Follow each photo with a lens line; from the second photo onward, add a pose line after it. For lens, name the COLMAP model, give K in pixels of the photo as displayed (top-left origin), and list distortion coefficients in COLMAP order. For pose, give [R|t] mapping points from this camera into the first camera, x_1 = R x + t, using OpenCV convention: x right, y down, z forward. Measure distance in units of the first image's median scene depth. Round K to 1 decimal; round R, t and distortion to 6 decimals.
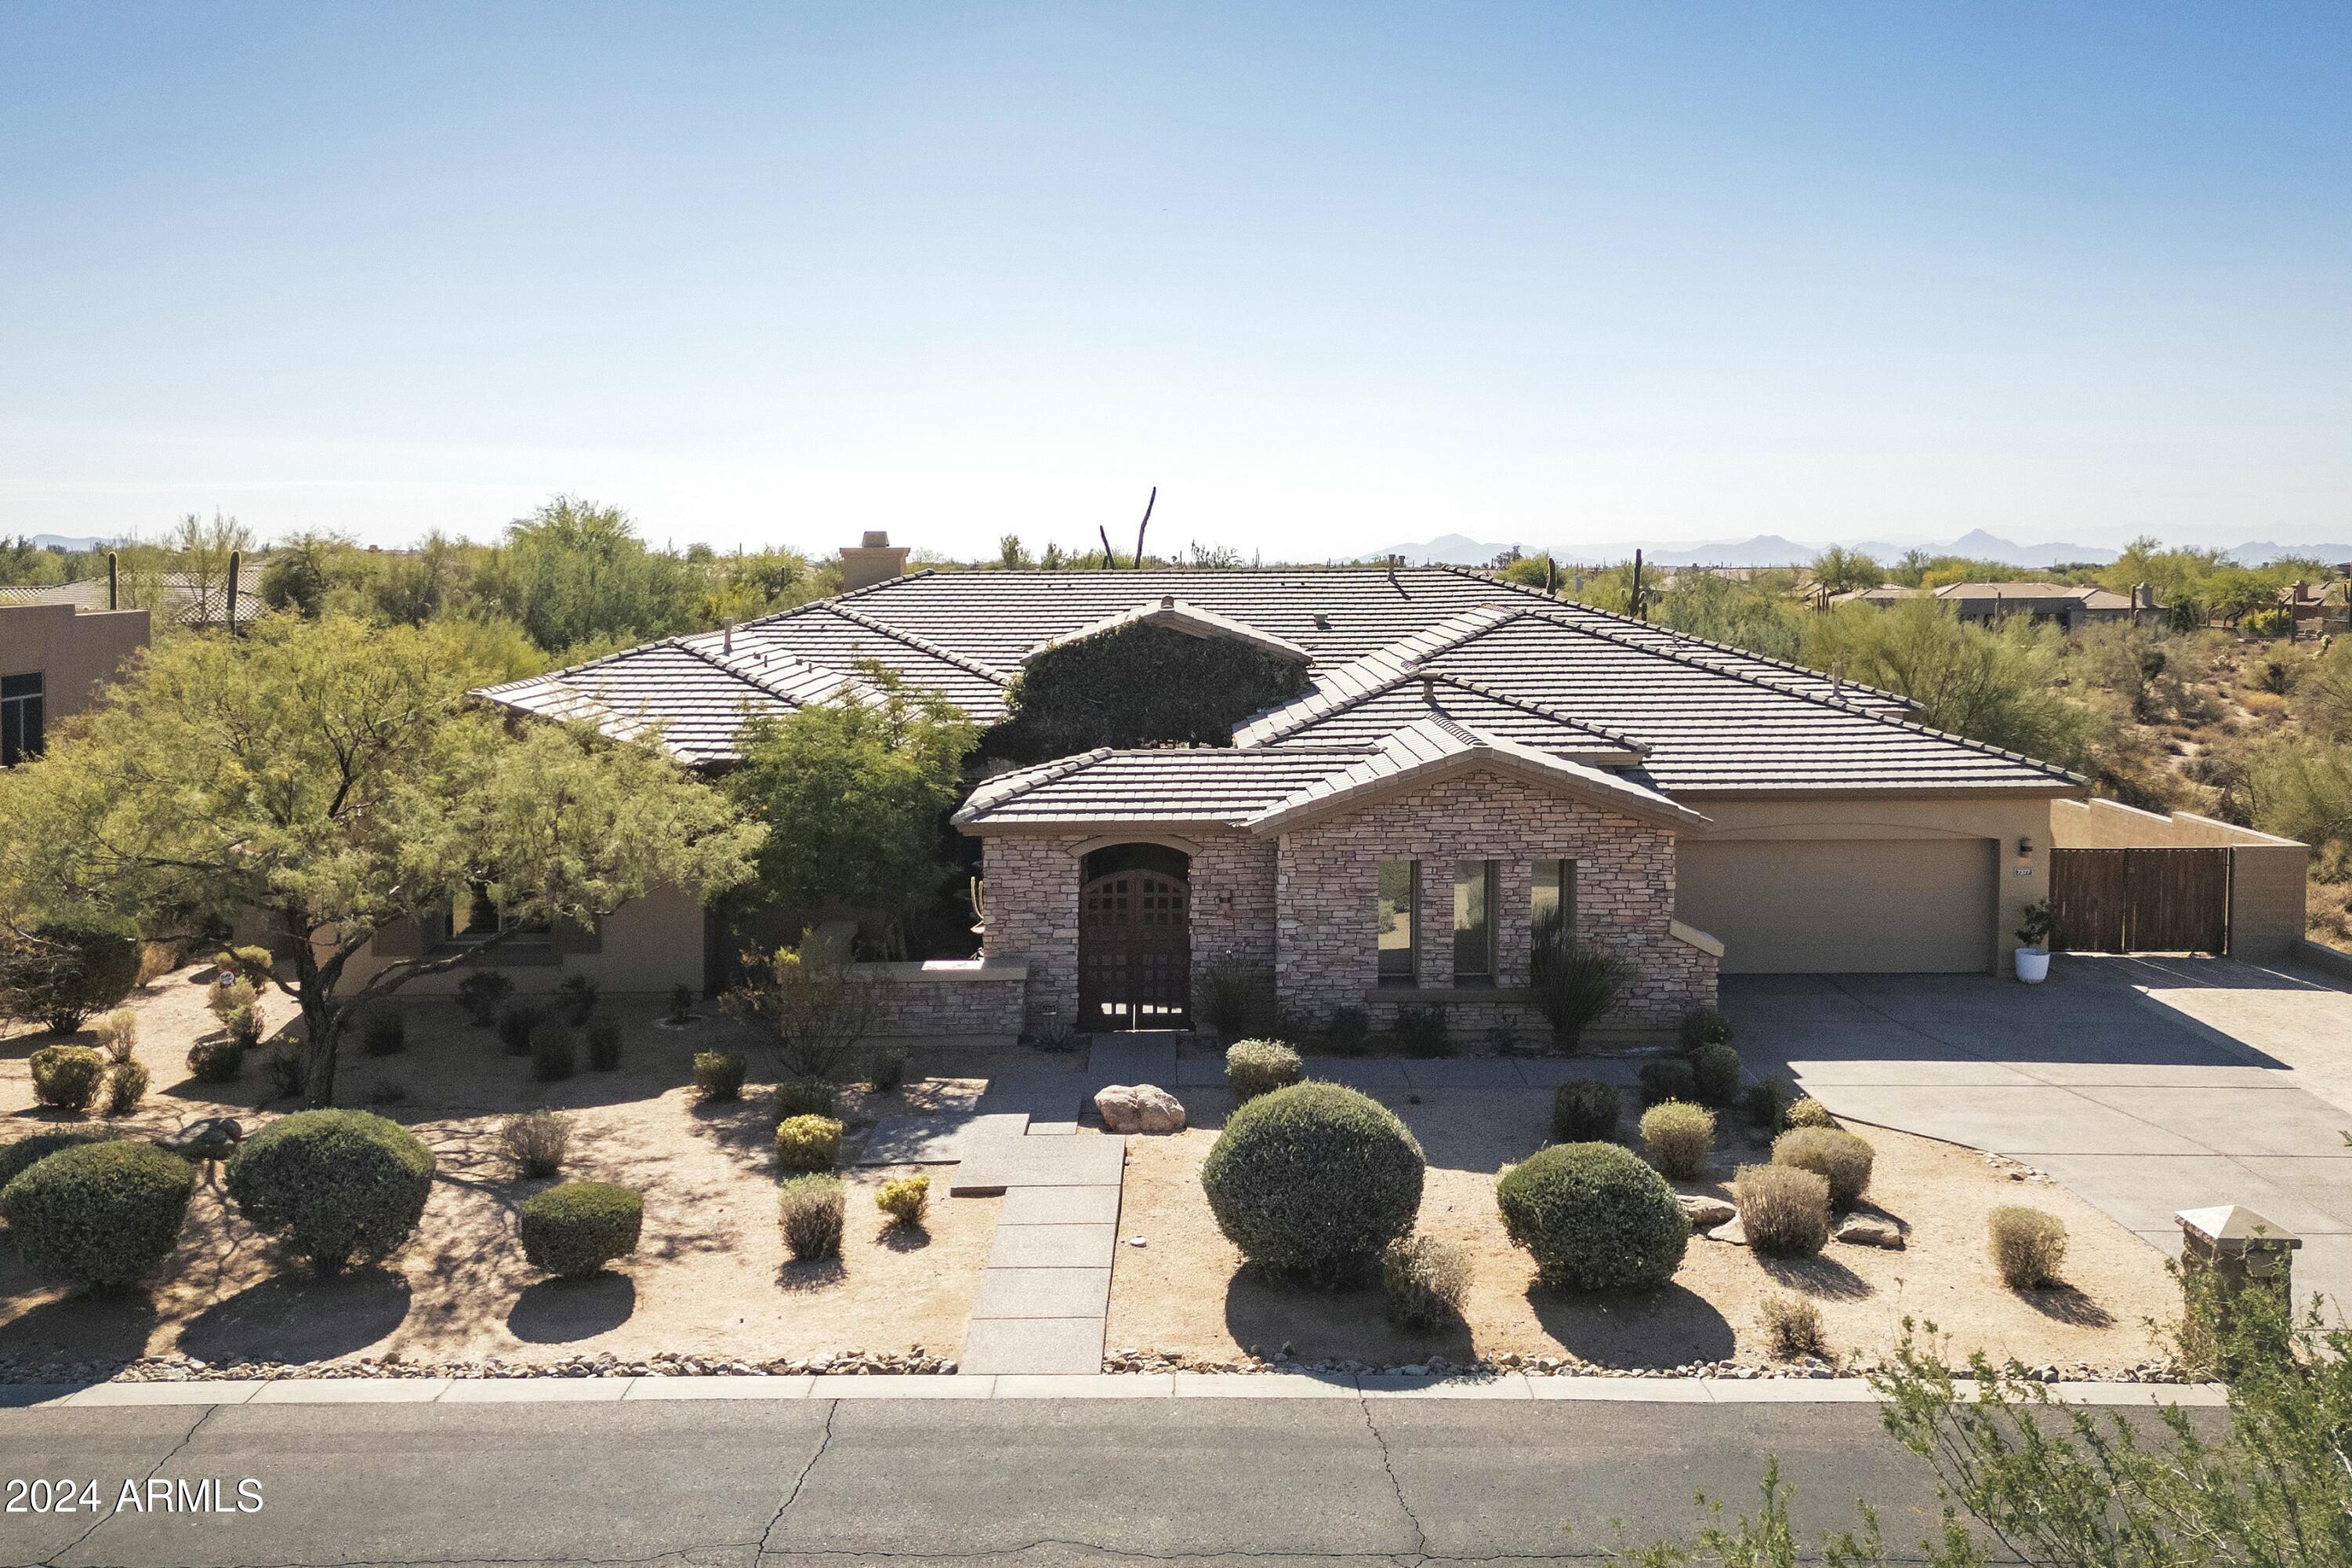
lens RADIAL K [[2182.8, 0, 1174.6], [0, 2182.8, 615.8], [0, 0, 1]] dist [0.052542, -0.014075]
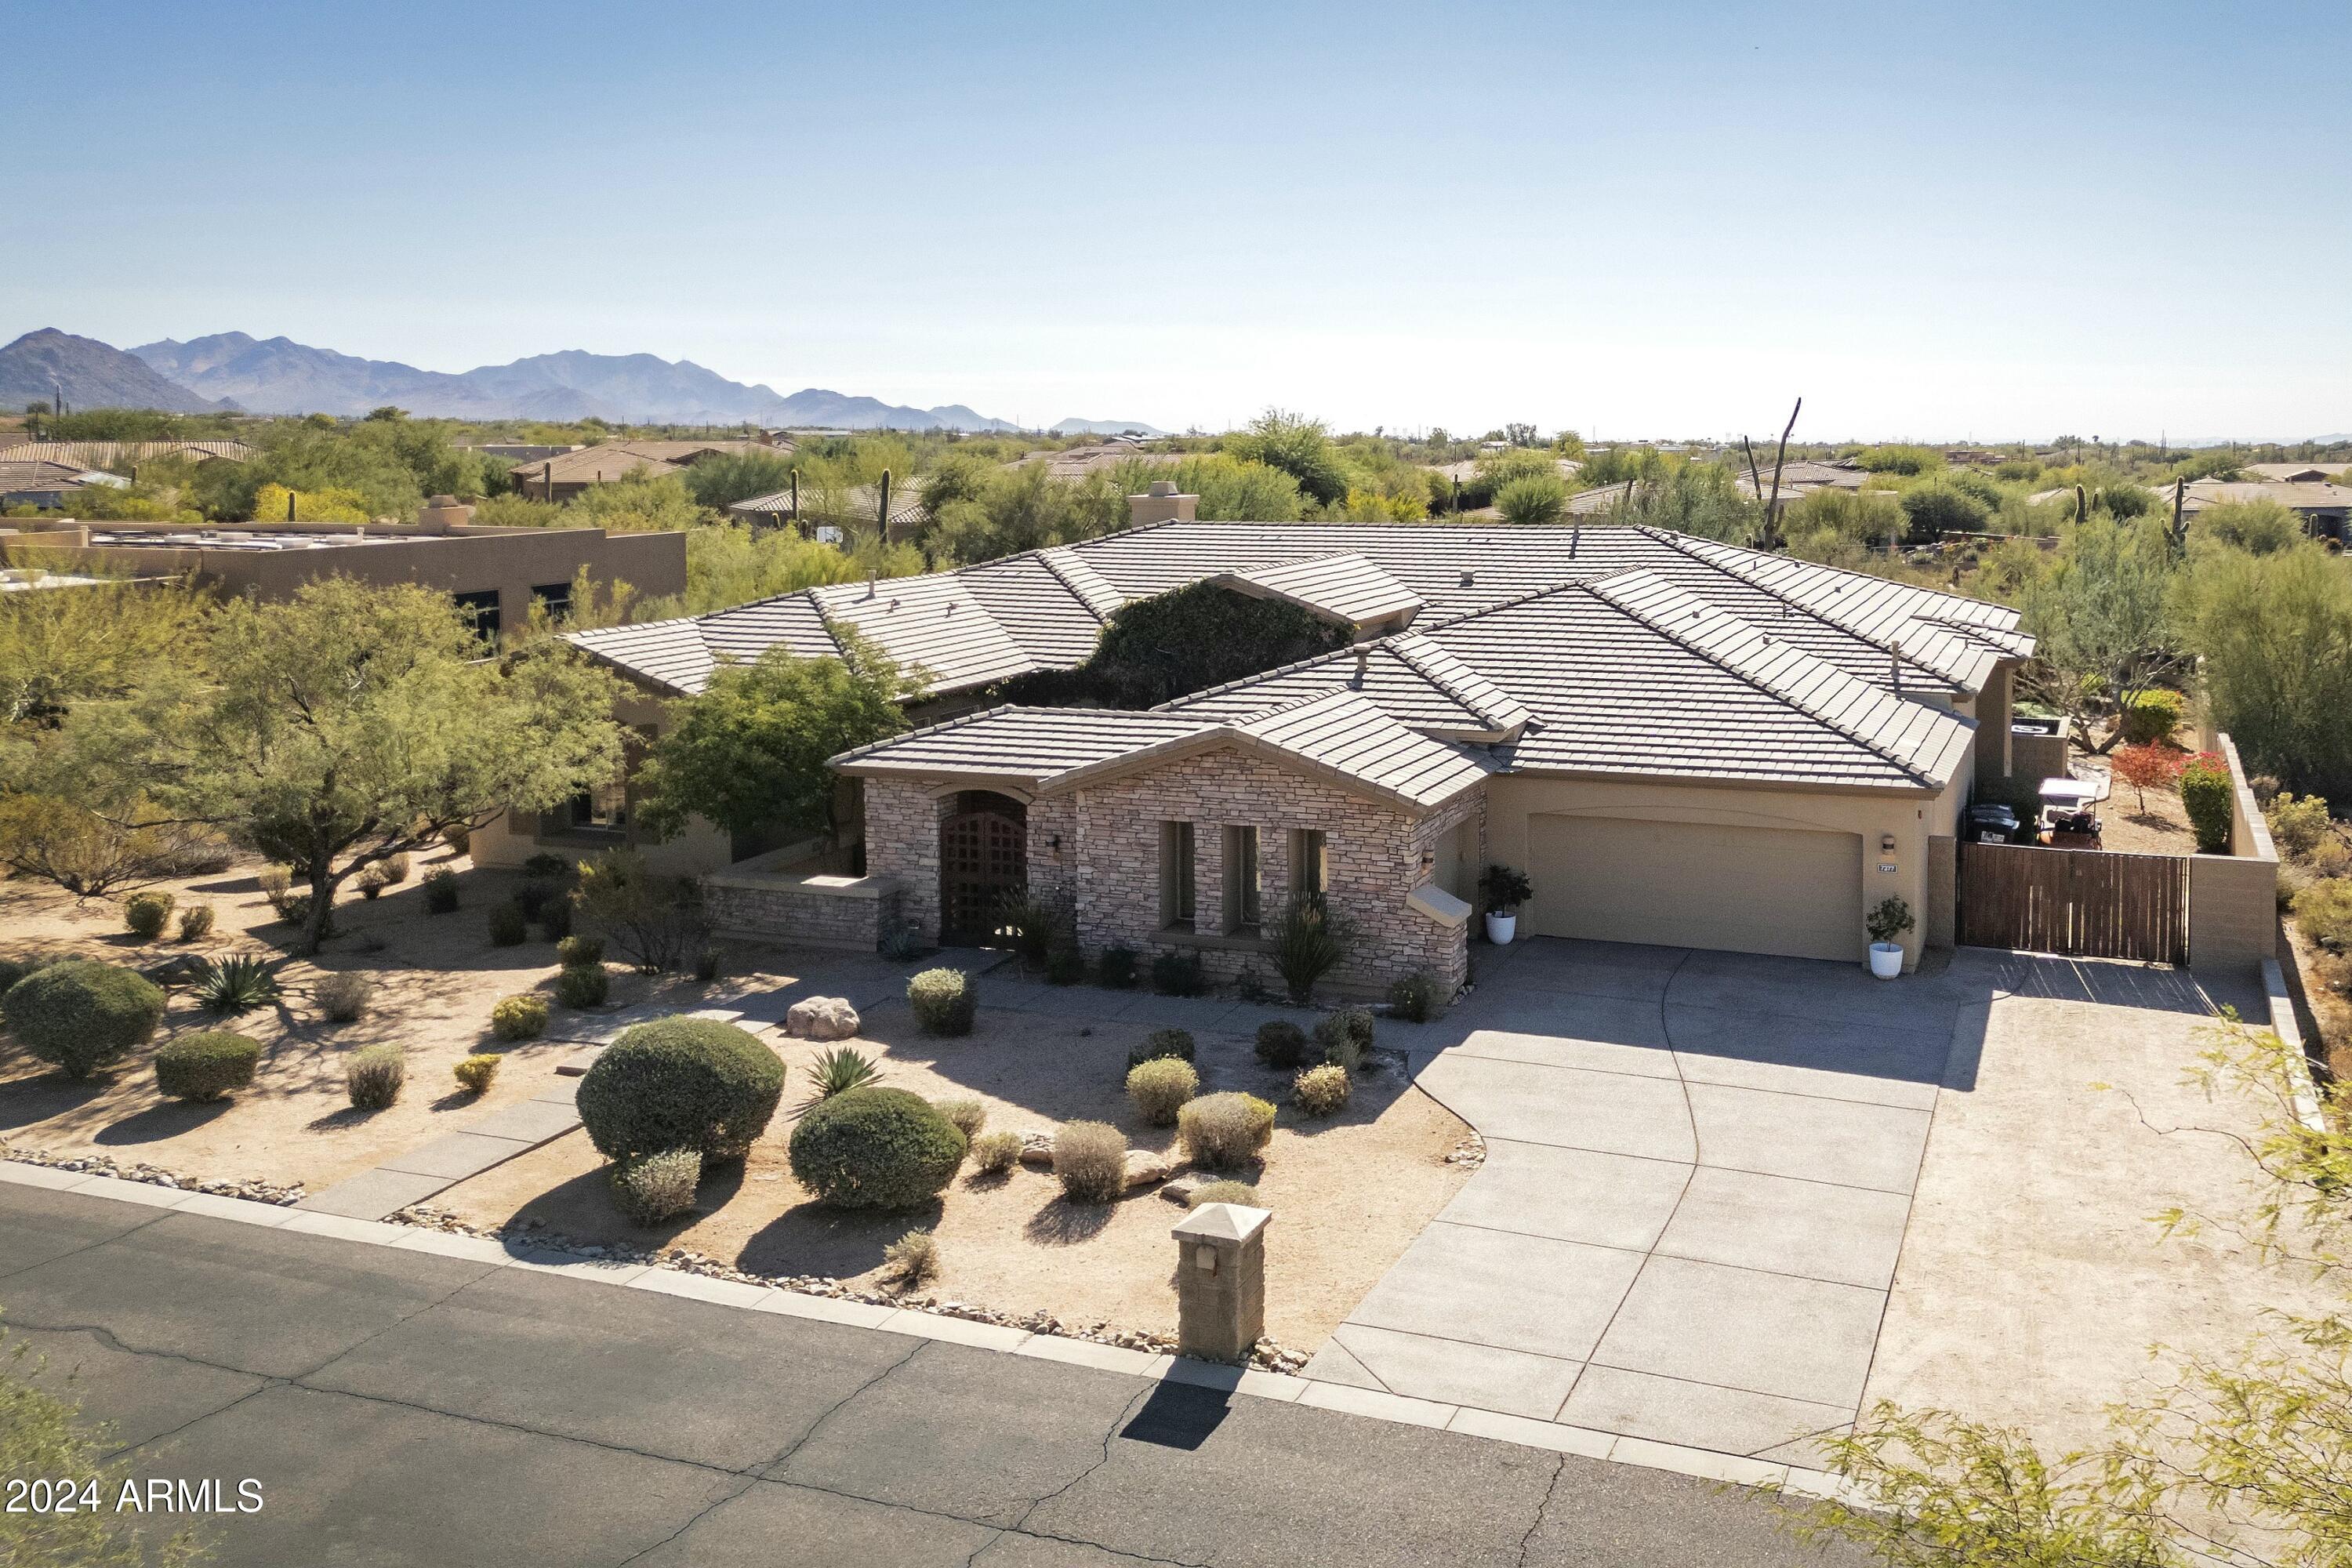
lens RADIAL K [[2042.2, 0, 1364.4], [0, 2042.2, 783.2], [0, 0, 1]] dist [0.039542, -0.087204]
pose [[0.944288, 0.063332, -0.322971, 0.532219], [-0.019092, 0.990200, 0.138348, -0.054447], [0.328567, -0.124474, 0.936242, 0.050910]]
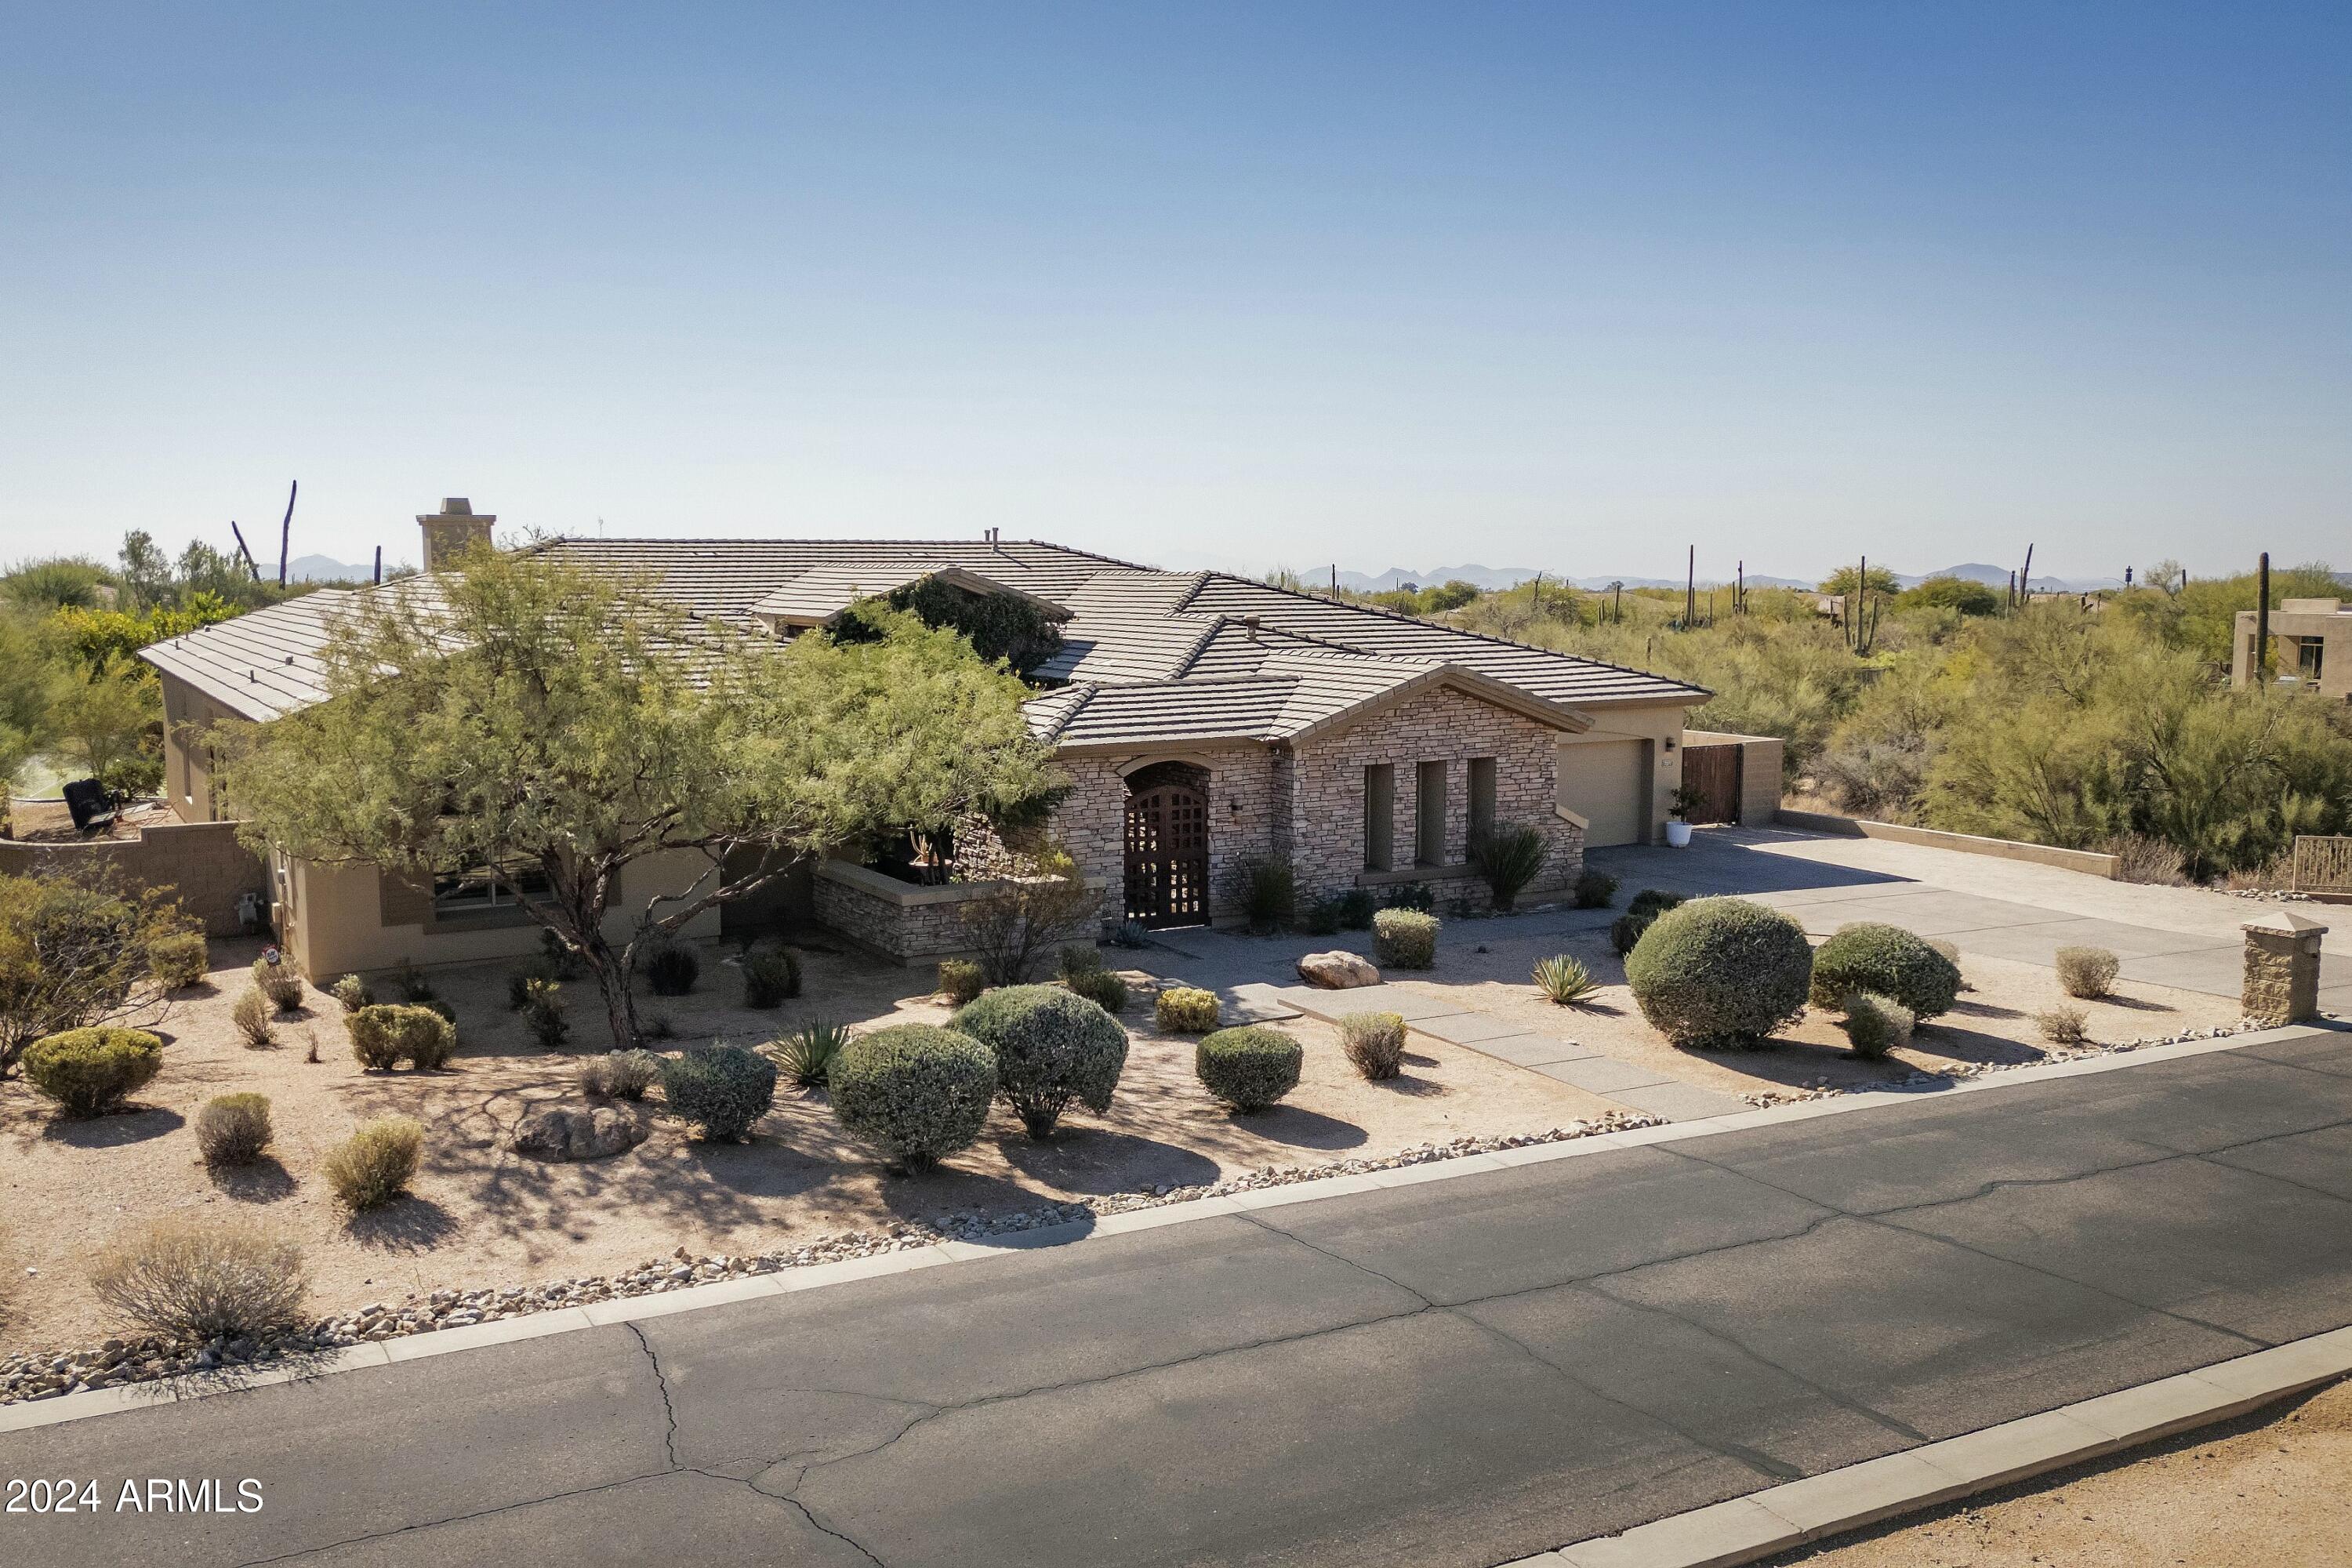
lens RADIAL K [[2100.2, 0, 1182.0], [0, 2100.2, 838.4], [0, 0, 1]] dist [0.072646, -0.007160]
pose [[0.875043, -0.062650, 0.479974, -0.532144], [0.016941, 0.994945, 0.098983, 0.038332], [-0.483749, -0.078483, 0.871681, 0.066811]]
